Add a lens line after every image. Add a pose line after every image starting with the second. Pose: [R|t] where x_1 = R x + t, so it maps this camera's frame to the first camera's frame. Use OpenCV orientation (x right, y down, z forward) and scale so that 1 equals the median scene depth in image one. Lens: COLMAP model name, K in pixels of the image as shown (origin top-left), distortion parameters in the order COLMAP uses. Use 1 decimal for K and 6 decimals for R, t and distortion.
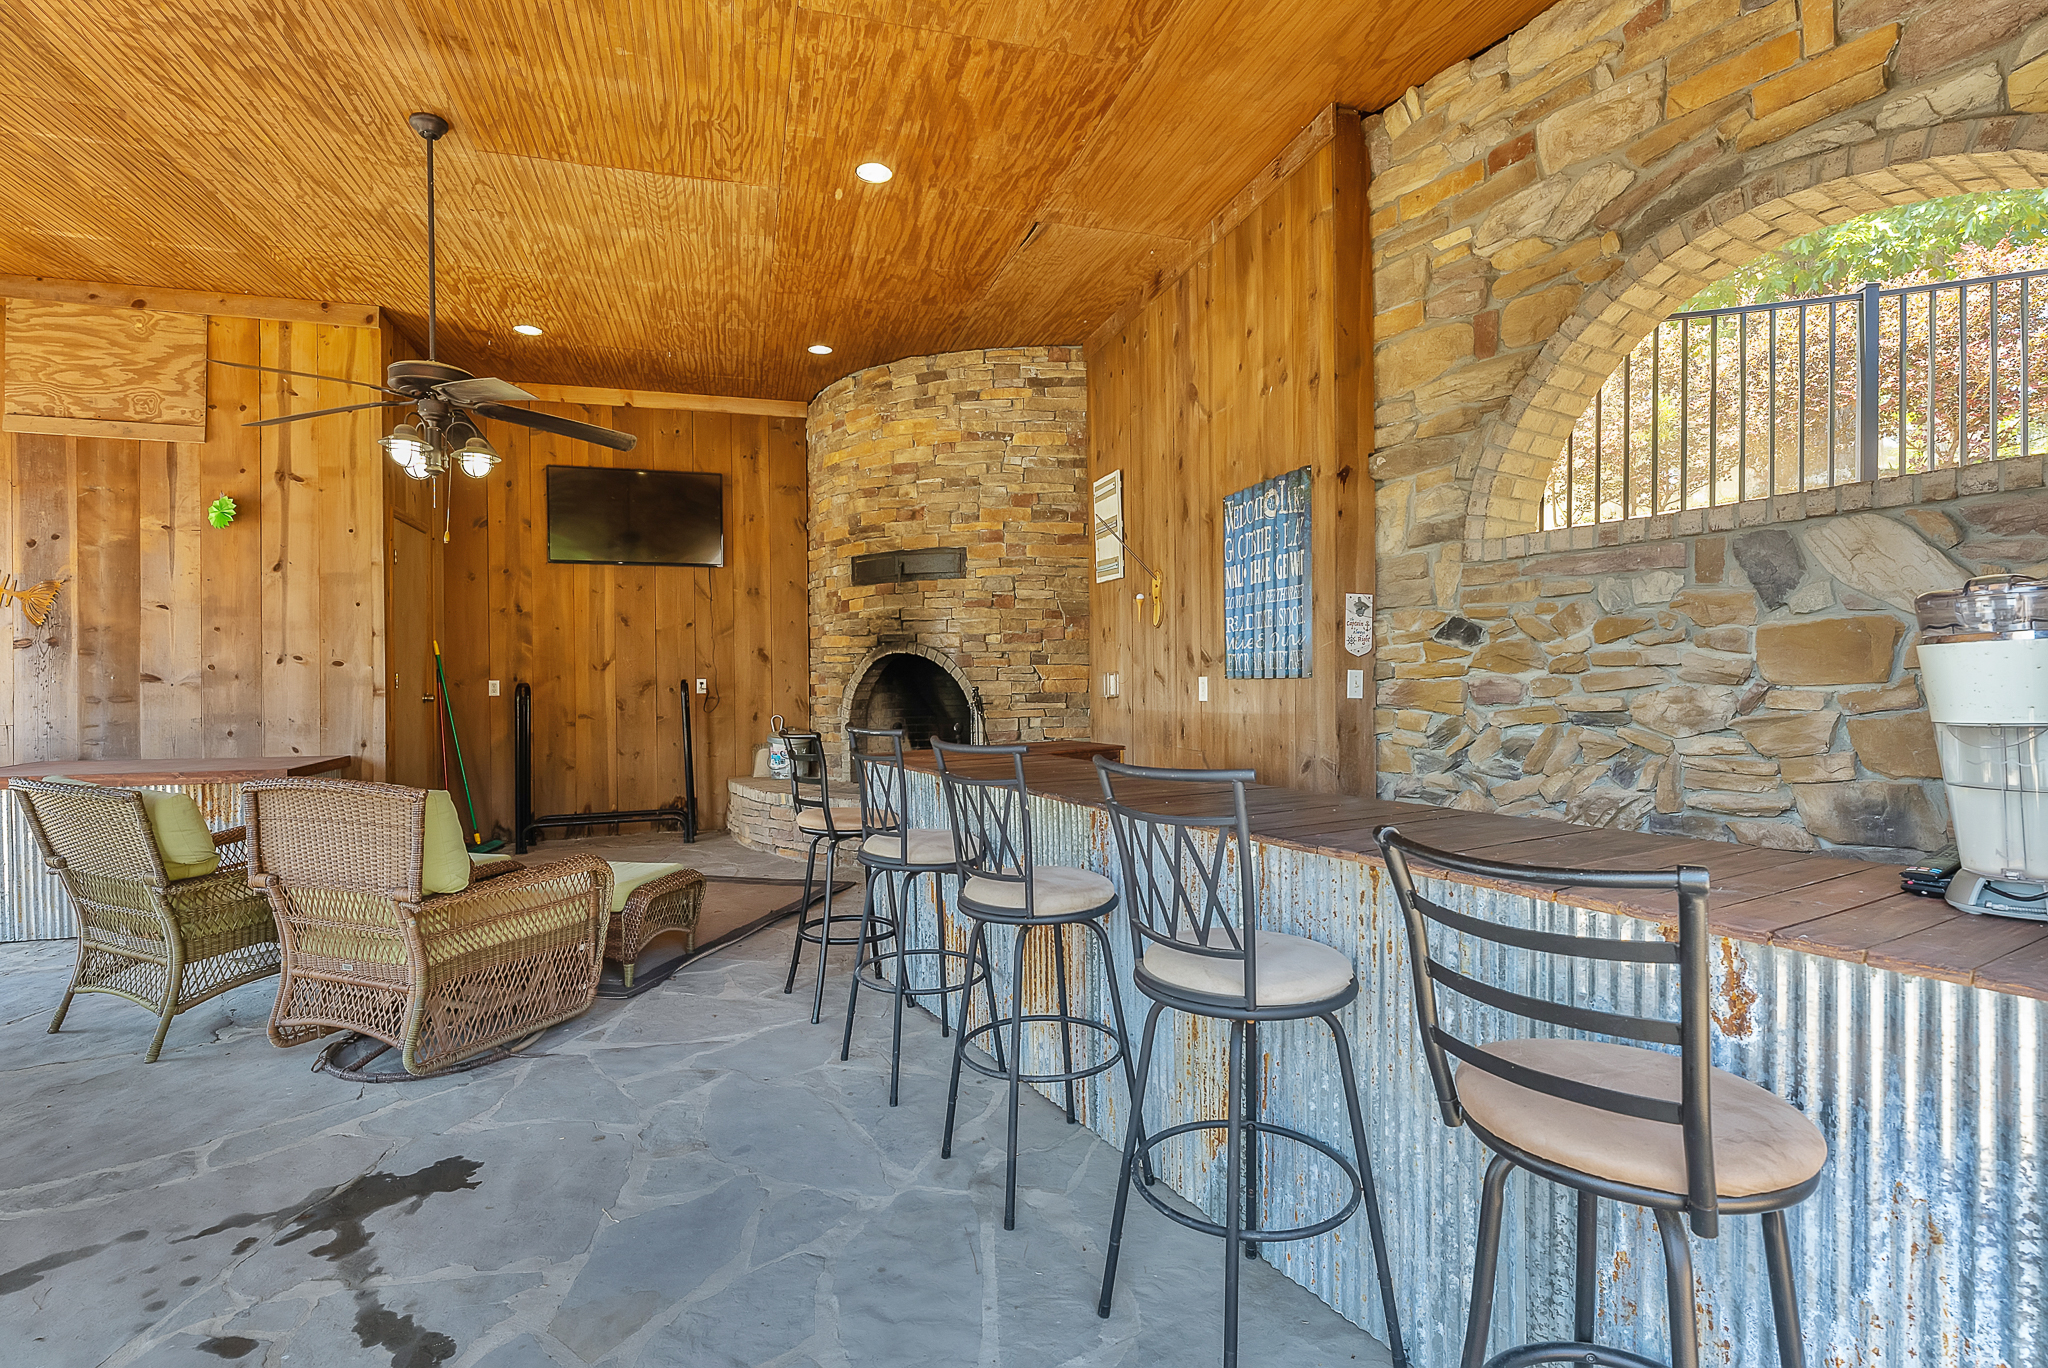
lens RADIAL K [[972.1, 0, 1024.0], [0, 972.1, 684.0], [0, 0, 1]] dist [-0.000592, -0.000525]
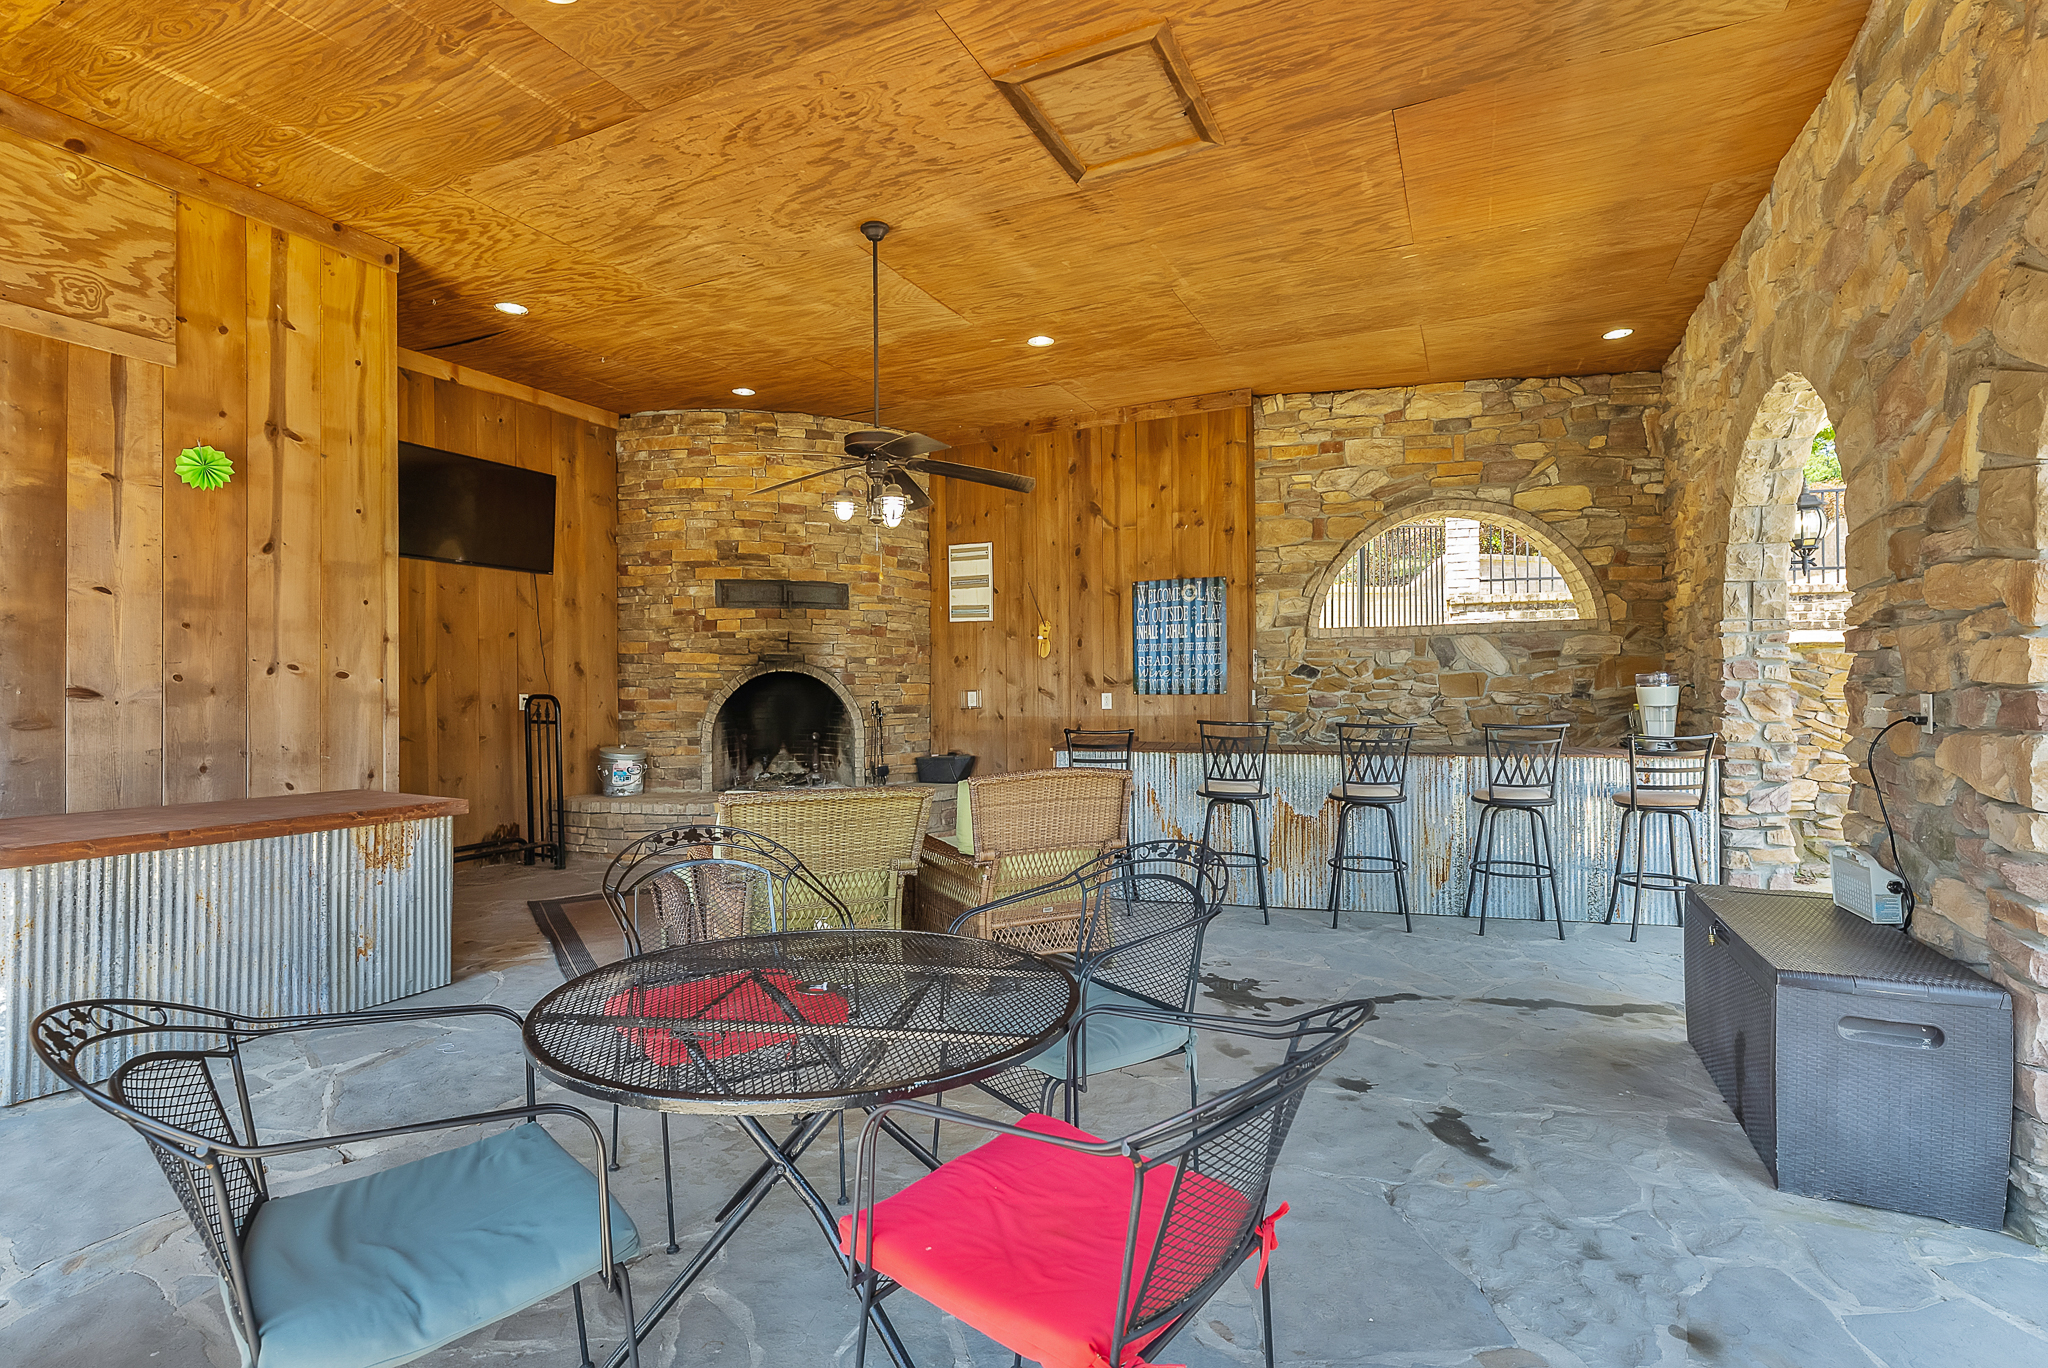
lens RADIAL K [[972.1, 0, 1024.0], [0, 972.1, 684.0], [0, 0, 1]] dist [-0.000592, -0.000525]
pose [[0.669839, 0.008142, 0.742462, -0.956343], [0.003098, 0.999901, -0.013760, -0.000973], [-0.742500, 0.011517, 0.669747, 0.050350]]
